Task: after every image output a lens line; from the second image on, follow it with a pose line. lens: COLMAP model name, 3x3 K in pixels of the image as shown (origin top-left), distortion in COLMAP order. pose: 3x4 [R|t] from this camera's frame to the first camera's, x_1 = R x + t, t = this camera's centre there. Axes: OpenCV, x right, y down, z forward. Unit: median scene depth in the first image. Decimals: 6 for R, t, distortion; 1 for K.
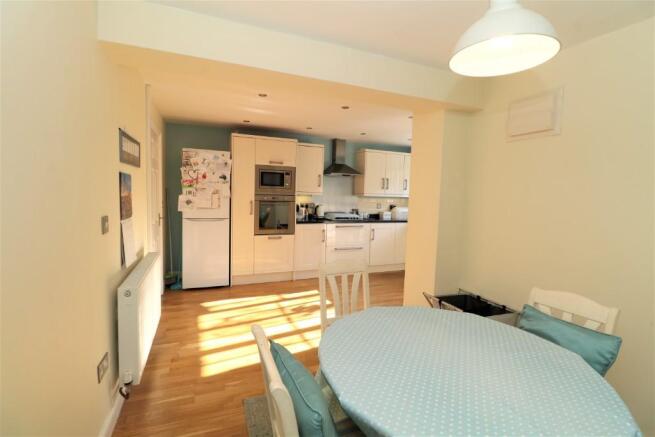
lens RADIAL K [[305.6, 0, 324.0], [0, 305.6, 222.8], [0, 0, 1]] dist [0.000127, -0.011585]
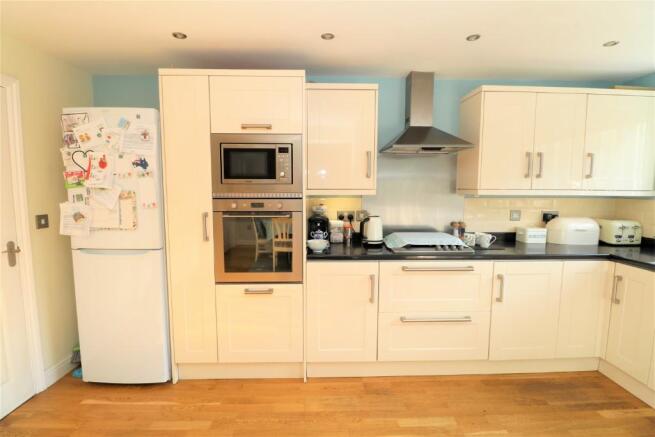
lens RADIAL K [[305.6, 0, 325.2], [0, 305.6, 214.0], [0, 0, 1]] dist [0.000127, -0.011585]
pose [[0.935703, 0.008636, -0.352682, 0.095219], [-0.011481, 0.999916, -0.005976, -0.065666], [0.352601, 0.009641, 0.935724, 0.603510]]
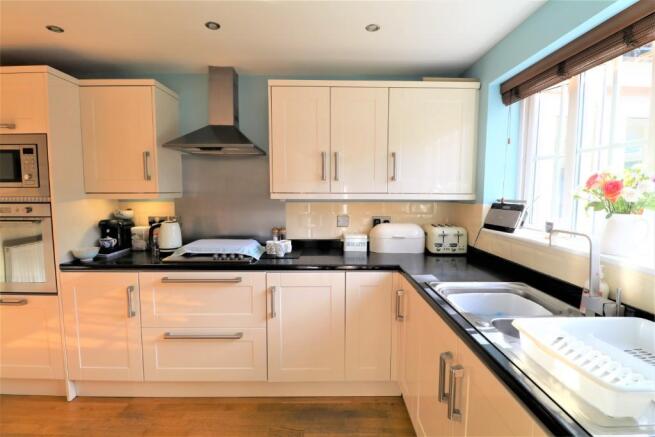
lens RADIAL K [[331.5, 0, 326.7], [0, 331.5, 211.5], [0, 0, 1]] dist [-0.015562, -0.003759]
pose [[0.930756, 0.001039, -0.365640, 0.420927], [-0.012856, 0.999471, -0.029883, -0.070119], [0.365416, 0.032515, 0.930276, 0.734581]]
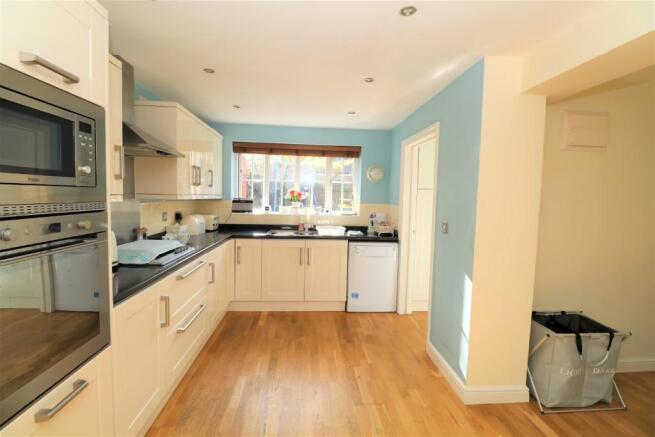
lens RADIAL K [[305.6, 0, 328.1], [0, 305.6, 218.5], [0, 0, 1]] dist [0.000127, -0.011585]
pose [[0.301430, -0.091379, 0.949100, -0.301917], [0.077176, 0.994469, 0.071236, -0.087879], [-0.950360, 0.051775, 0.306815, 0.732597]]
